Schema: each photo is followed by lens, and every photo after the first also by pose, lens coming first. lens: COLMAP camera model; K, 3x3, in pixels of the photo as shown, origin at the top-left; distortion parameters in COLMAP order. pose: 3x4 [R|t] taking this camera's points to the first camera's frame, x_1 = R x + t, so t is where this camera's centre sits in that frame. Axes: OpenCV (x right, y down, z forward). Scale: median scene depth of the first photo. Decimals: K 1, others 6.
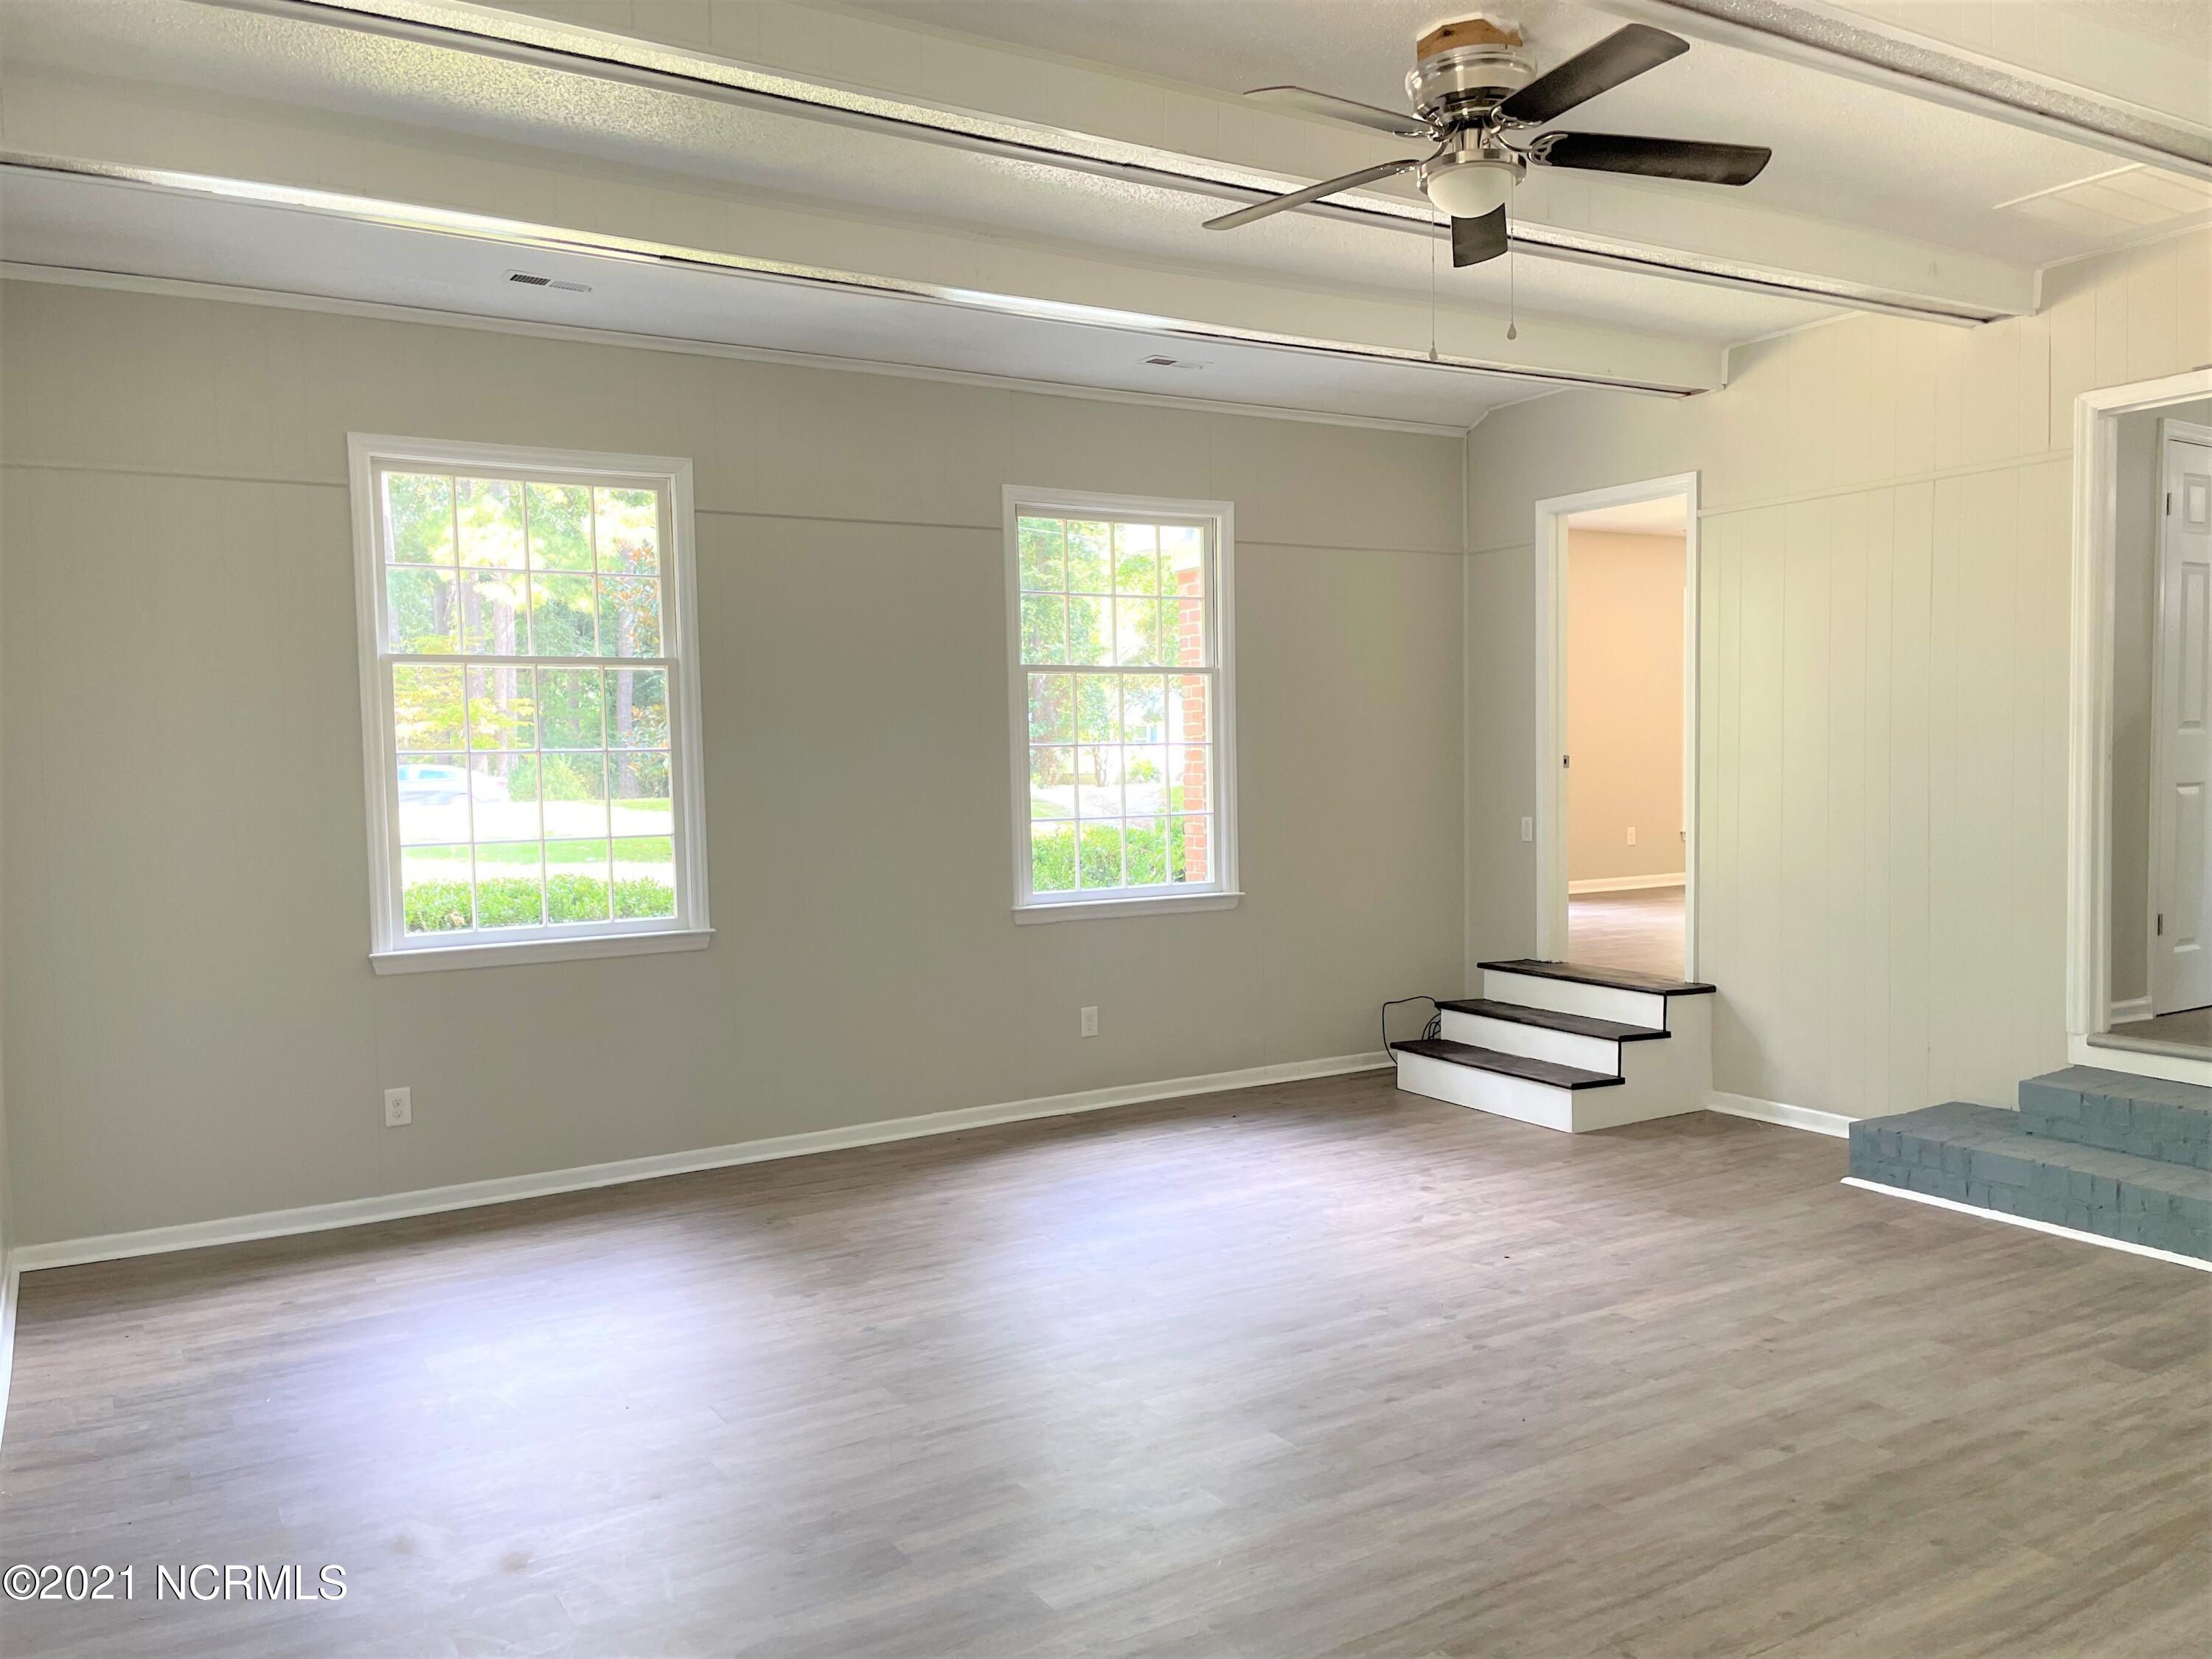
lens RADIAL K [[1681.9, 0, 1113.4], [0, 1681.9, 835.0], [0, 0, 1]] dist [0.072637, -0.098934]
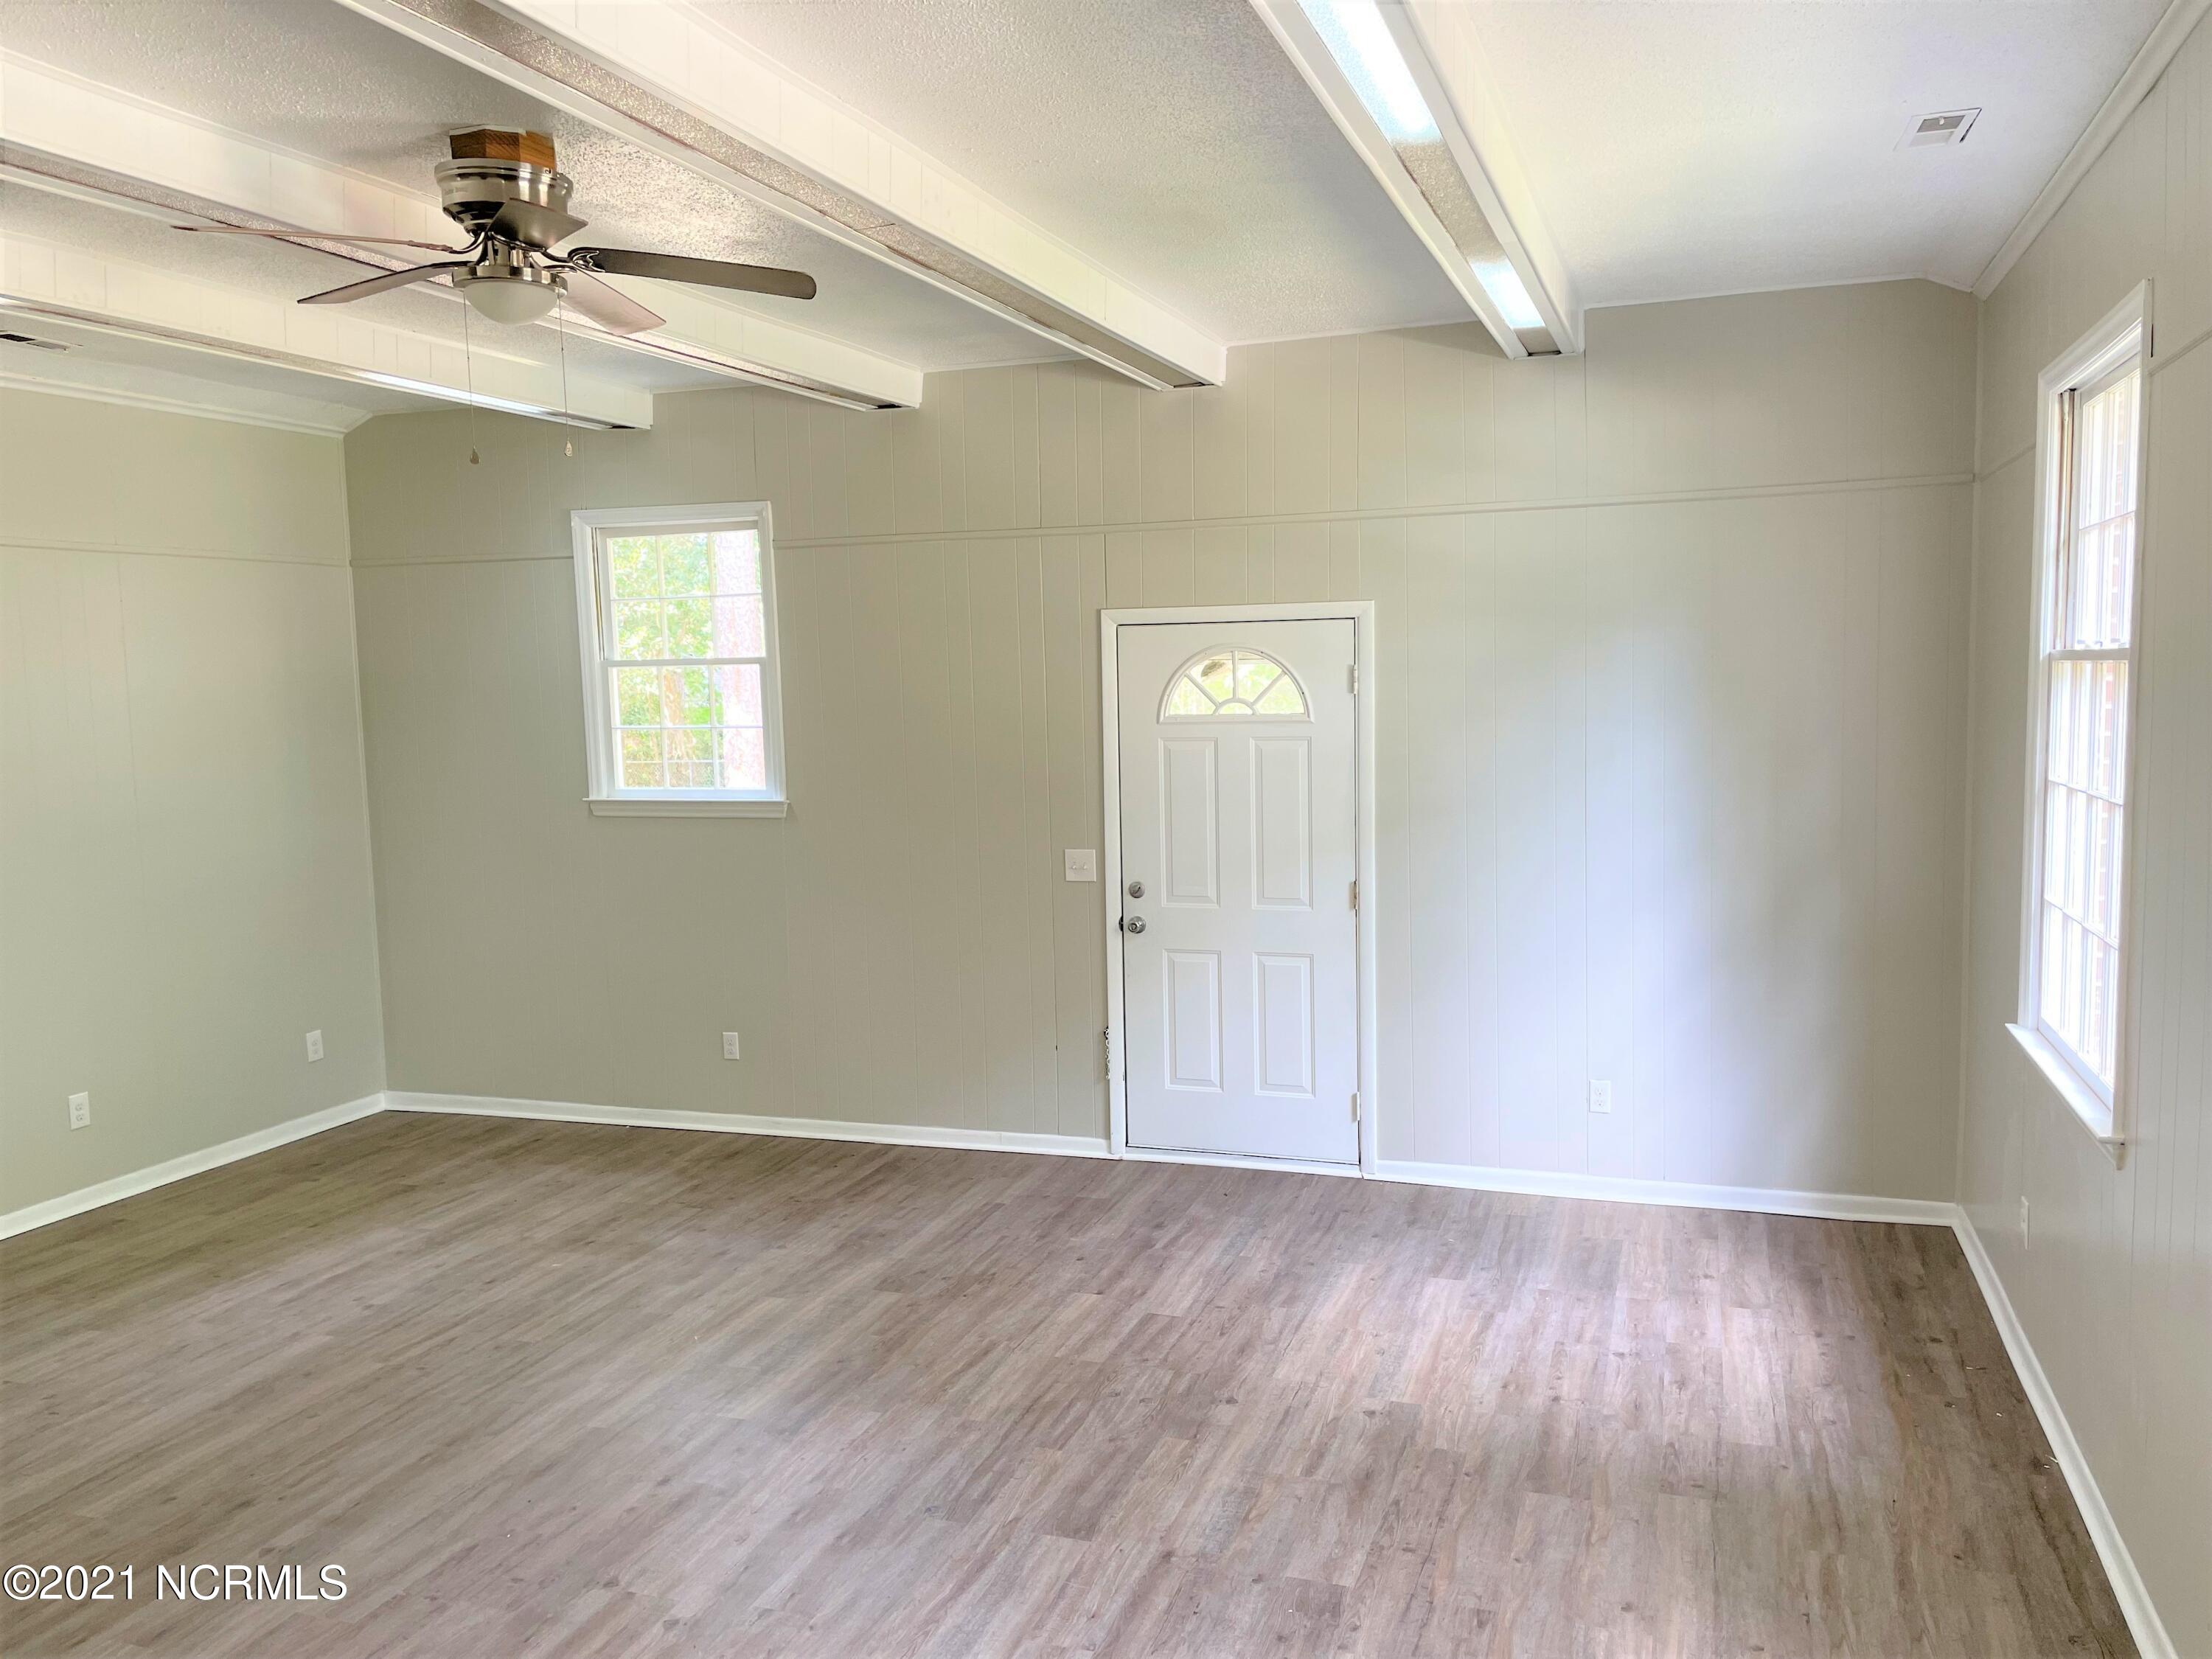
lens RADIAL K [[1681.9, 0, 1139.8], [0, 1681.9, 822.3], [0, 0, 1]] dist [0.072637, -0.098934]
pose [[-0.761432, 0.094173, -0.641368, 0.565908], [0.005928, 0.990362, 0.138378, -0.202088], [0.648218, 0.101563, -0.754651, 1.916863]]
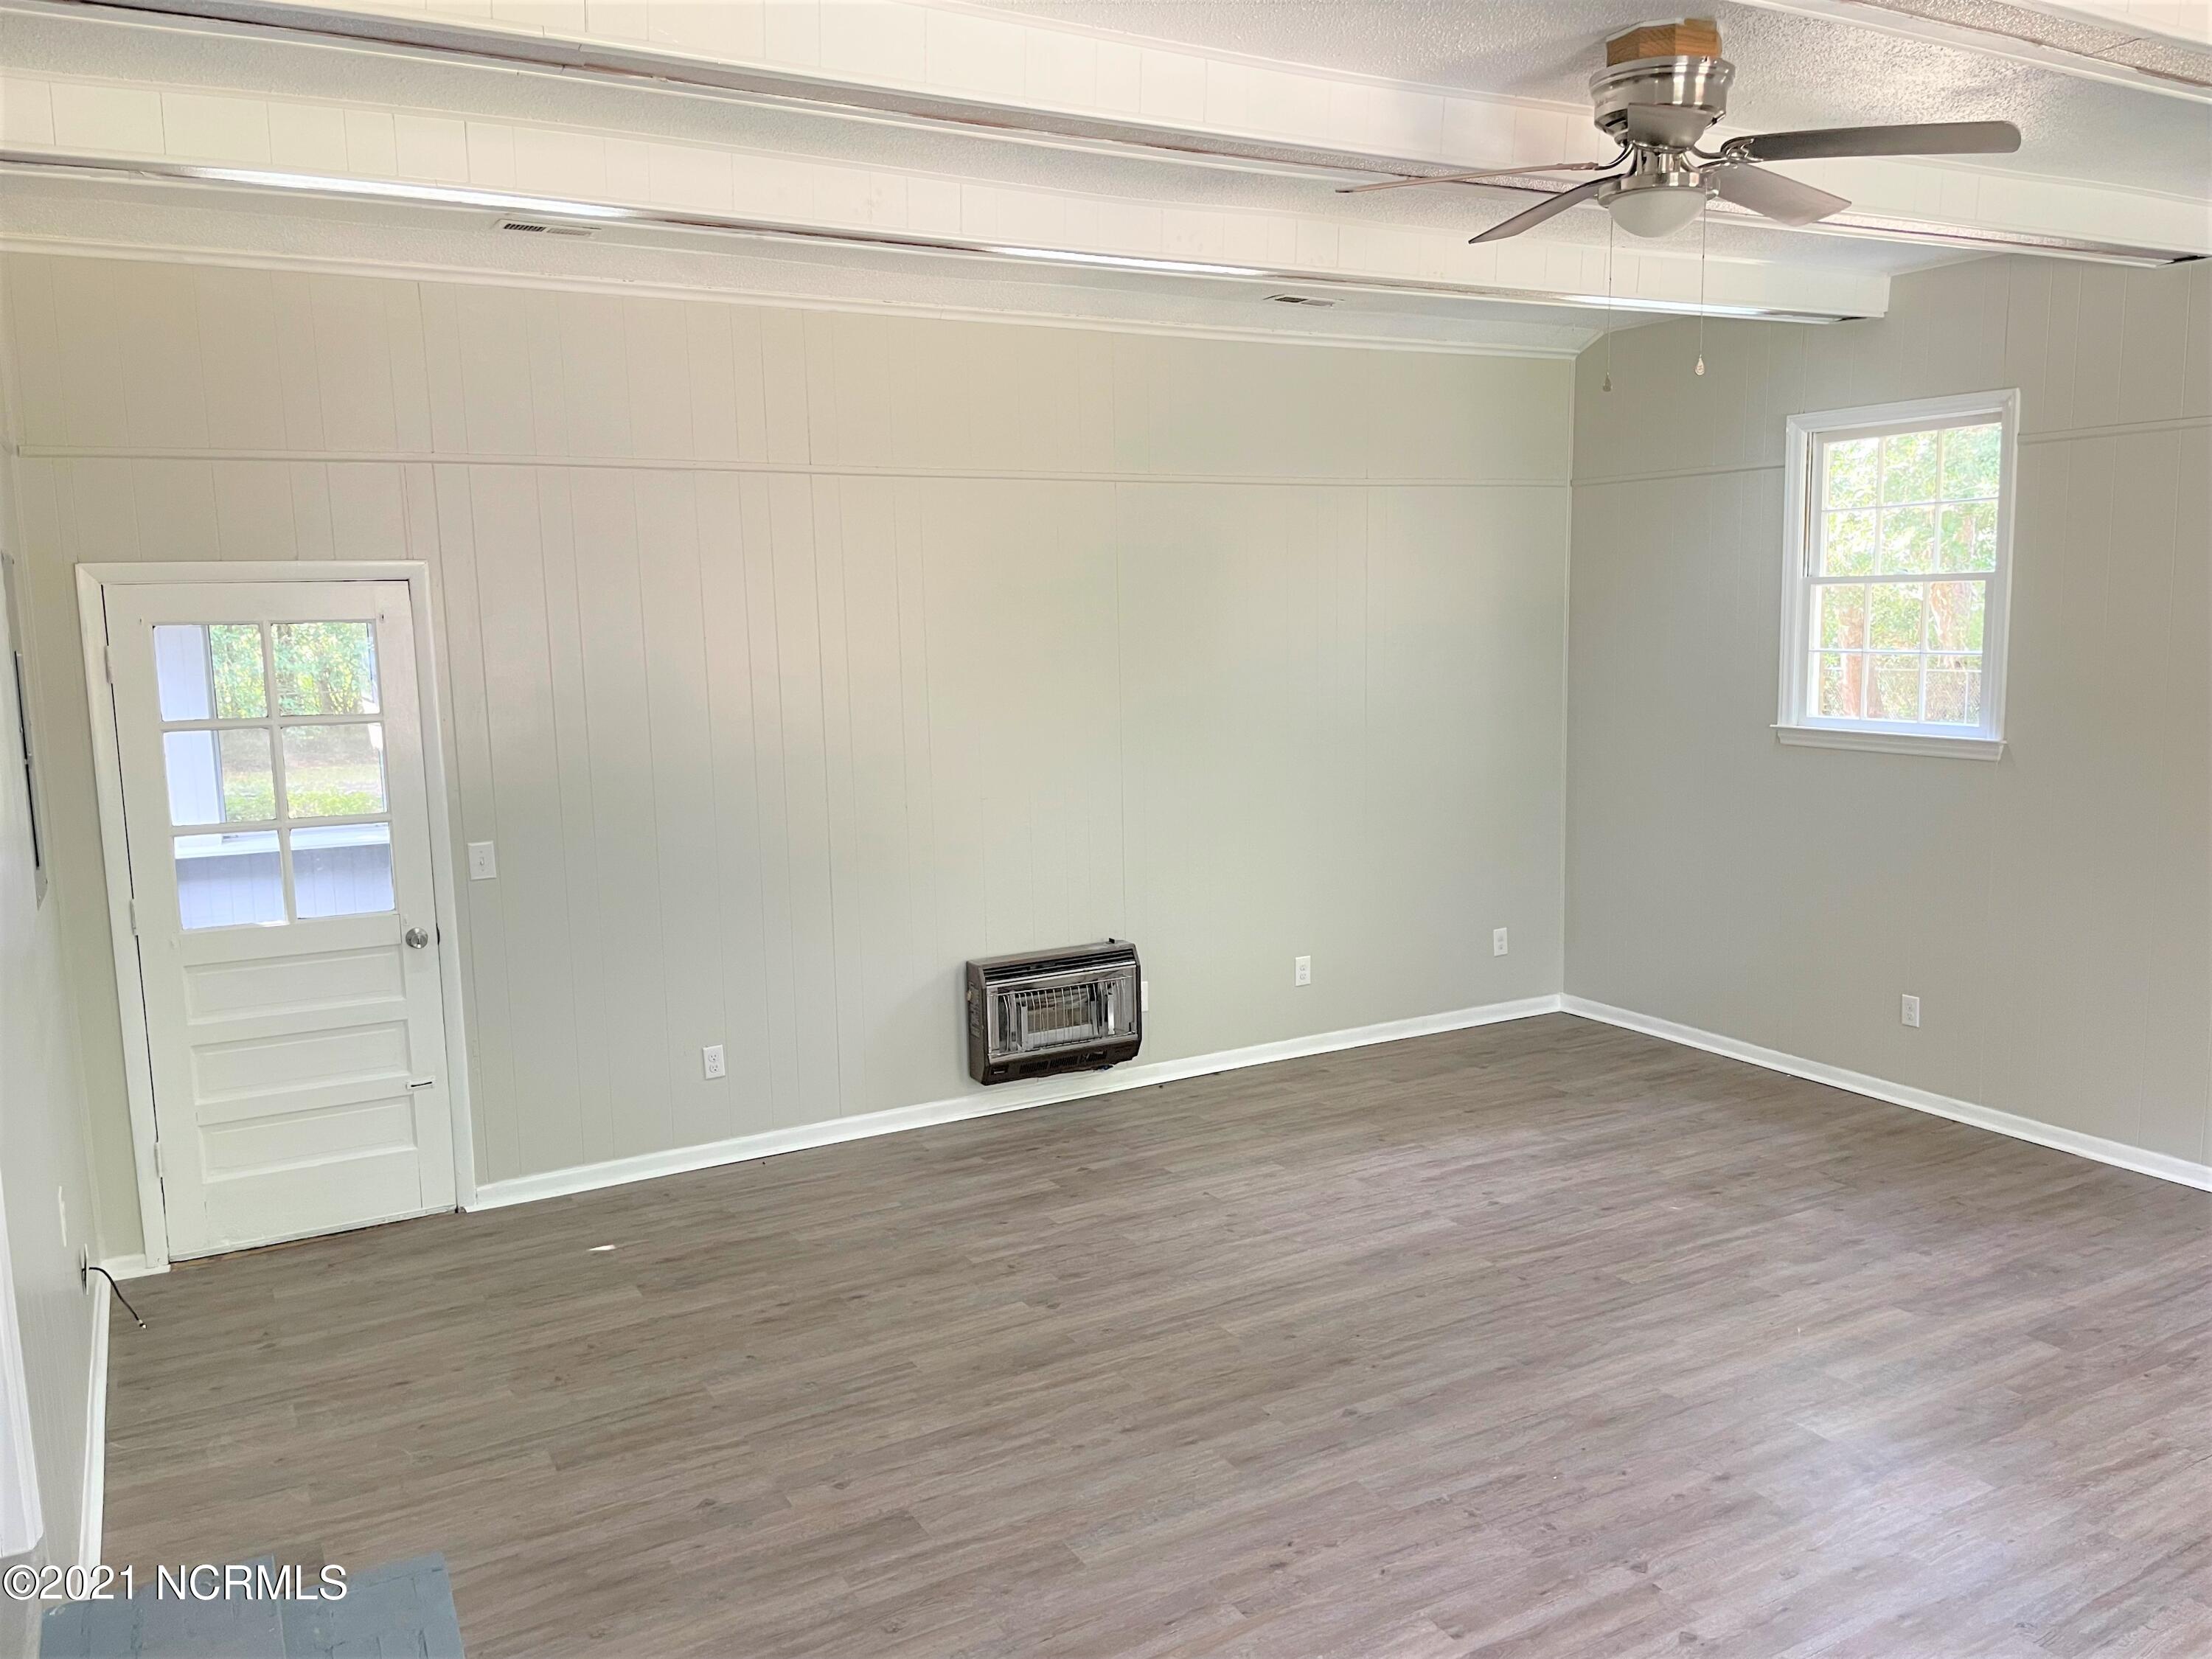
lens RADIAL K [[1681.9, 0, 1109.6], [0, 1681.9, 827.1], [0, 0, 1]] dist [0.072637, -0.098934]
pose [[-0.998643, 0.035059, 0.038504, 0.459227], [0.041506, 0.982422, 0.182000, -0.218290], [-0.031446, 0.183351, -0.982544, 1.884662]]
